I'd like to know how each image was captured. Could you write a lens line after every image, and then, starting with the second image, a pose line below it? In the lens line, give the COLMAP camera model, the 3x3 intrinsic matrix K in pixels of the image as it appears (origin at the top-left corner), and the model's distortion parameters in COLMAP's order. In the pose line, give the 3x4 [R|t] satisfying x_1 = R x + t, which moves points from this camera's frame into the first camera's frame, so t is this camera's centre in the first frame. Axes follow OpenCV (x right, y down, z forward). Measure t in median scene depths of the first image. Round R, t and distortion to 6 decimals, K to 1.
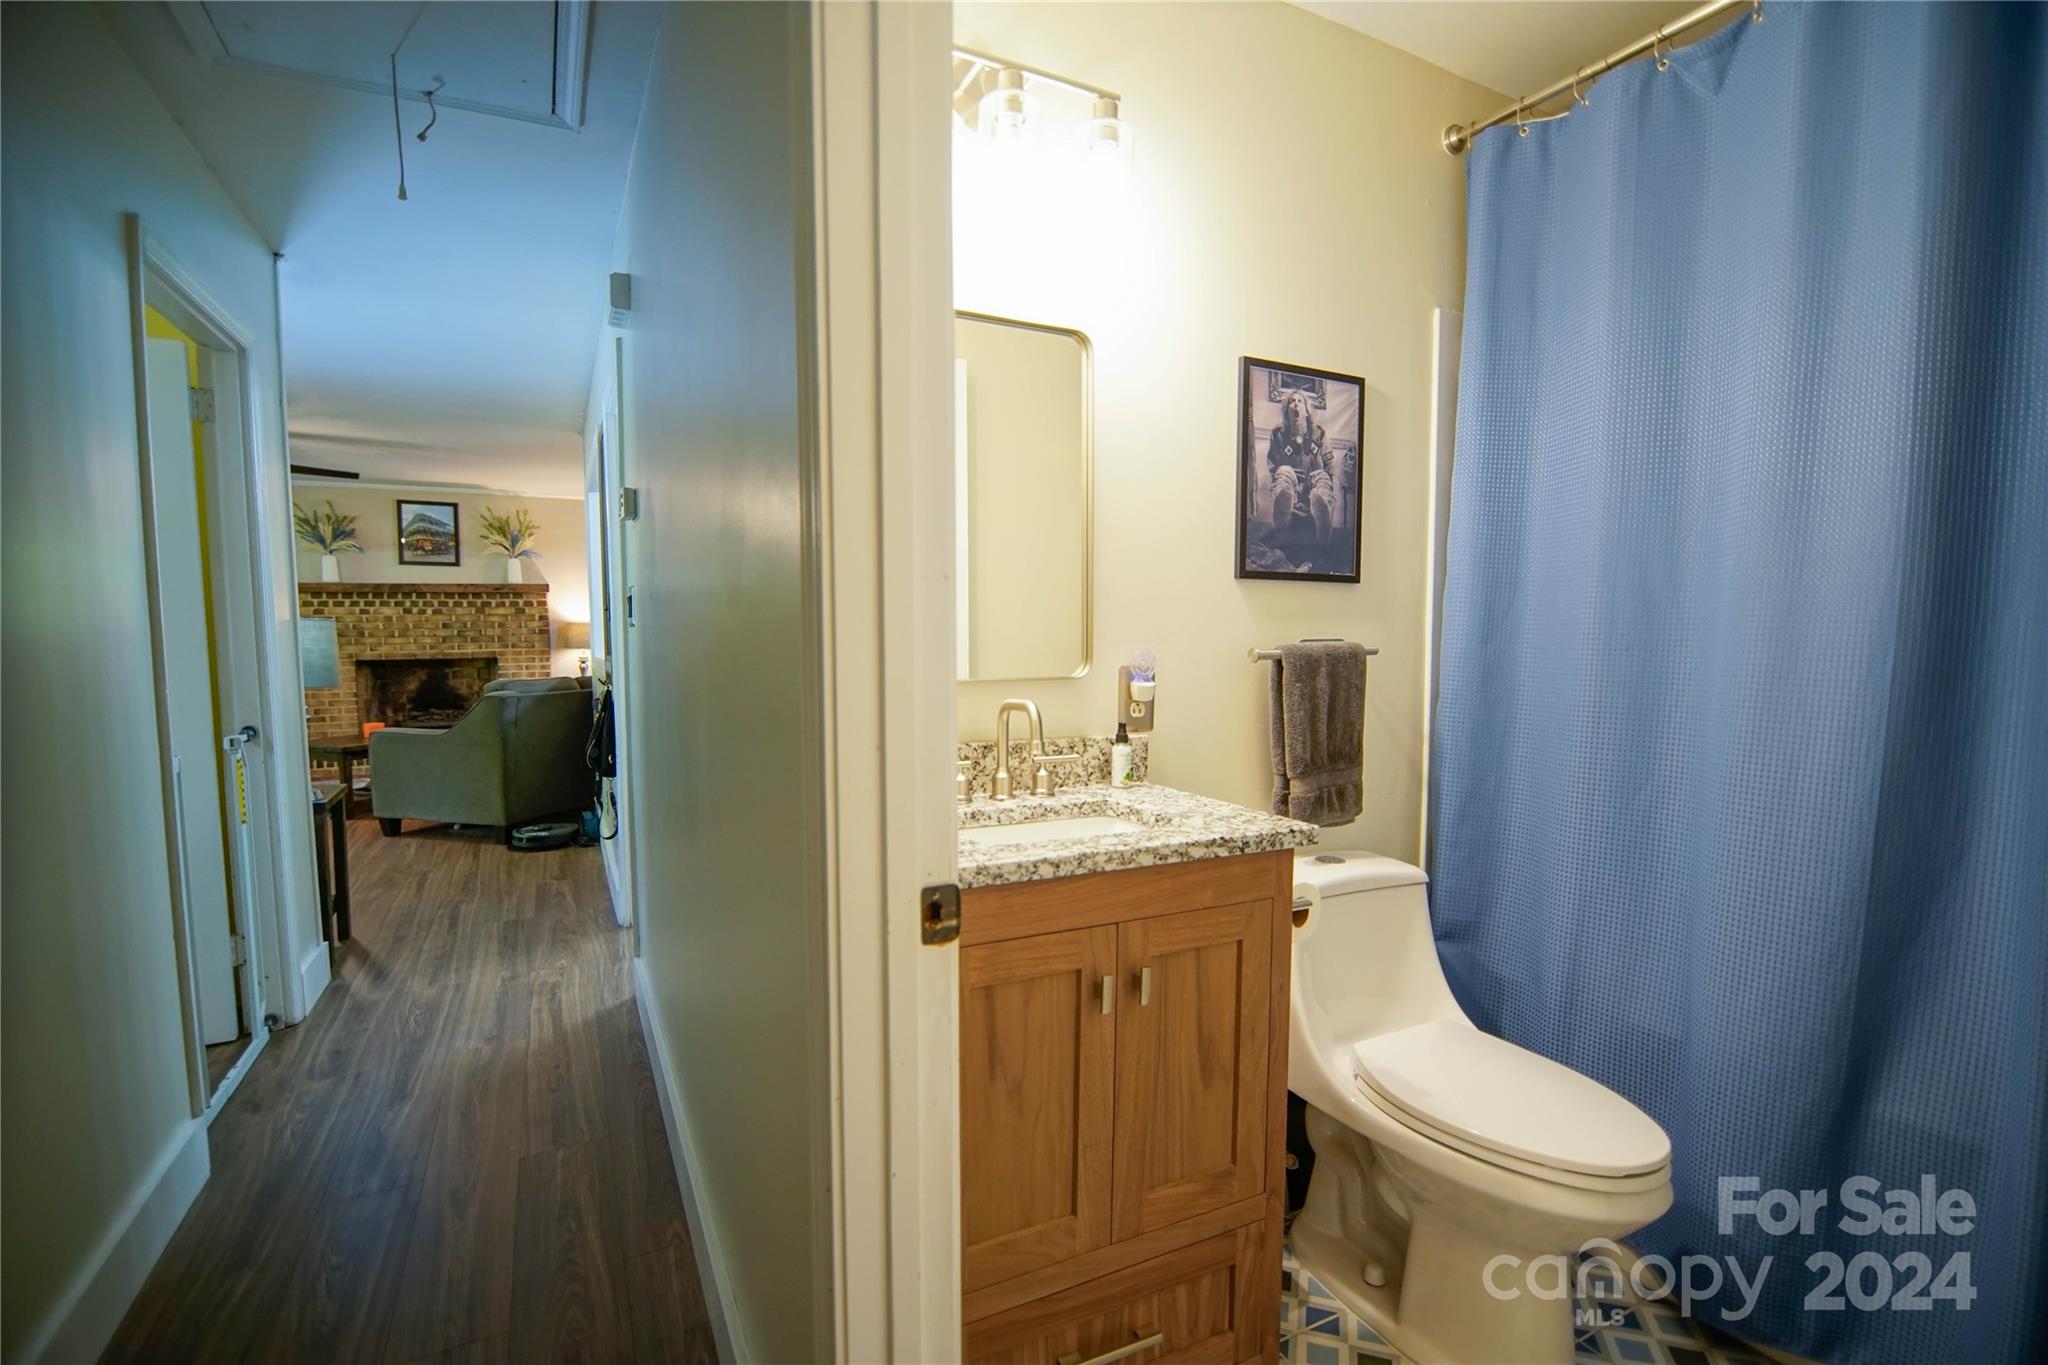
lens RADIAL K [[922.3, 0, 1030.0], [0, 922.3, 688.8], [0, 0, 1]] dist [-0.003282, -0.010784]
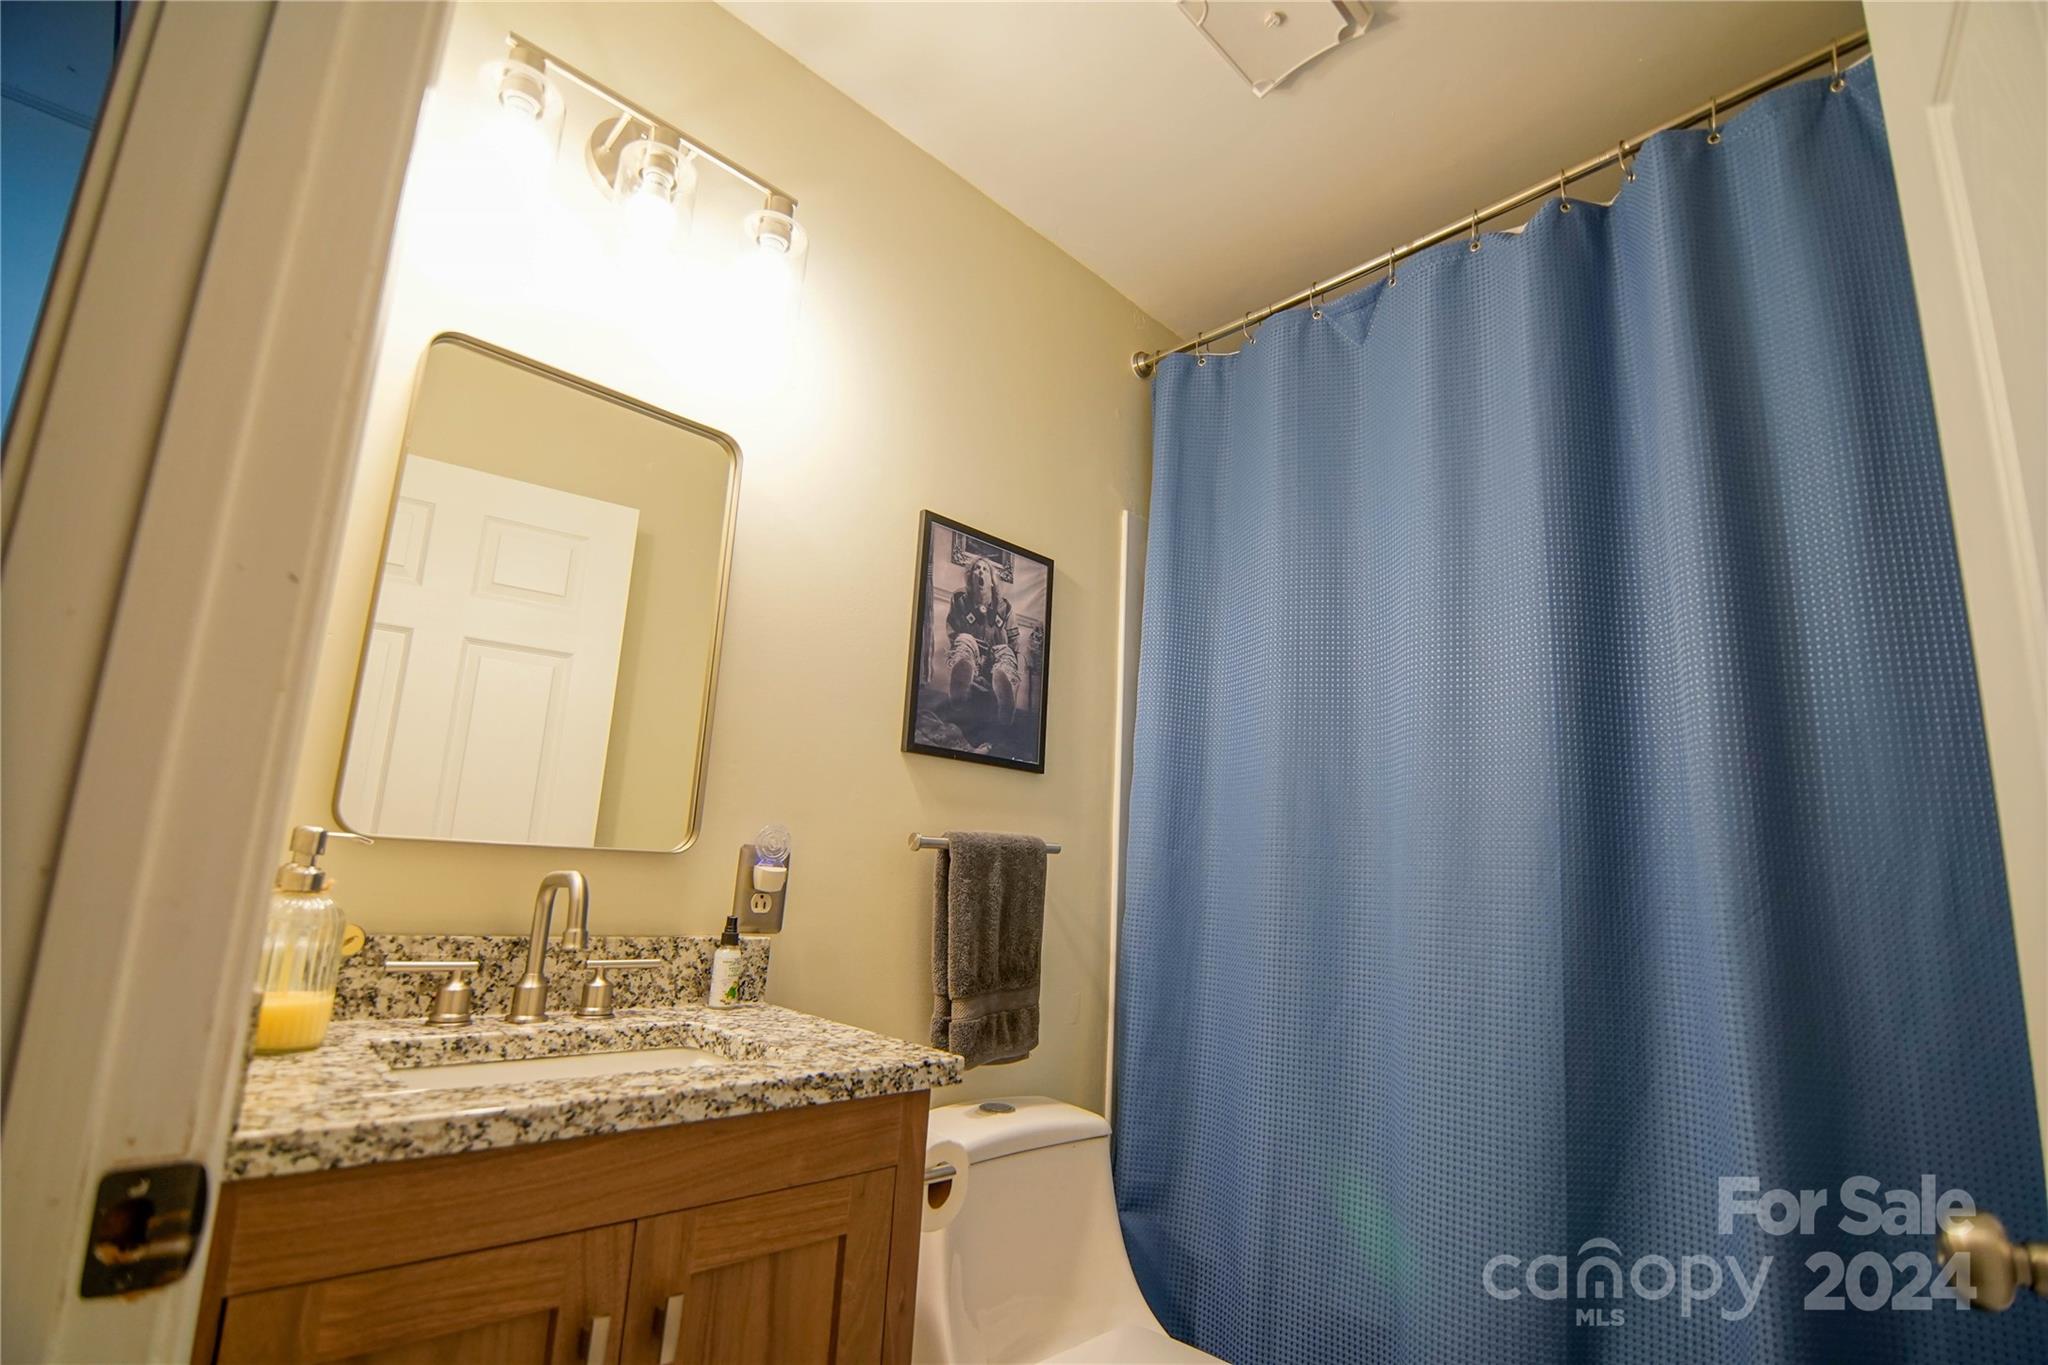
lens RADIAL K [[965.2, 0, 1022.4], [0, 965.2, 661.3], [0, 0, 1]] dist [0.000162, -0.017308]
pose [[0.953308, 0.104583, 0.283312, 0.070840], [-0.028977, 0.965471, -0.258895, 0.028022], [-0.300605, 0.238597, 0.923422, 0.131526]]
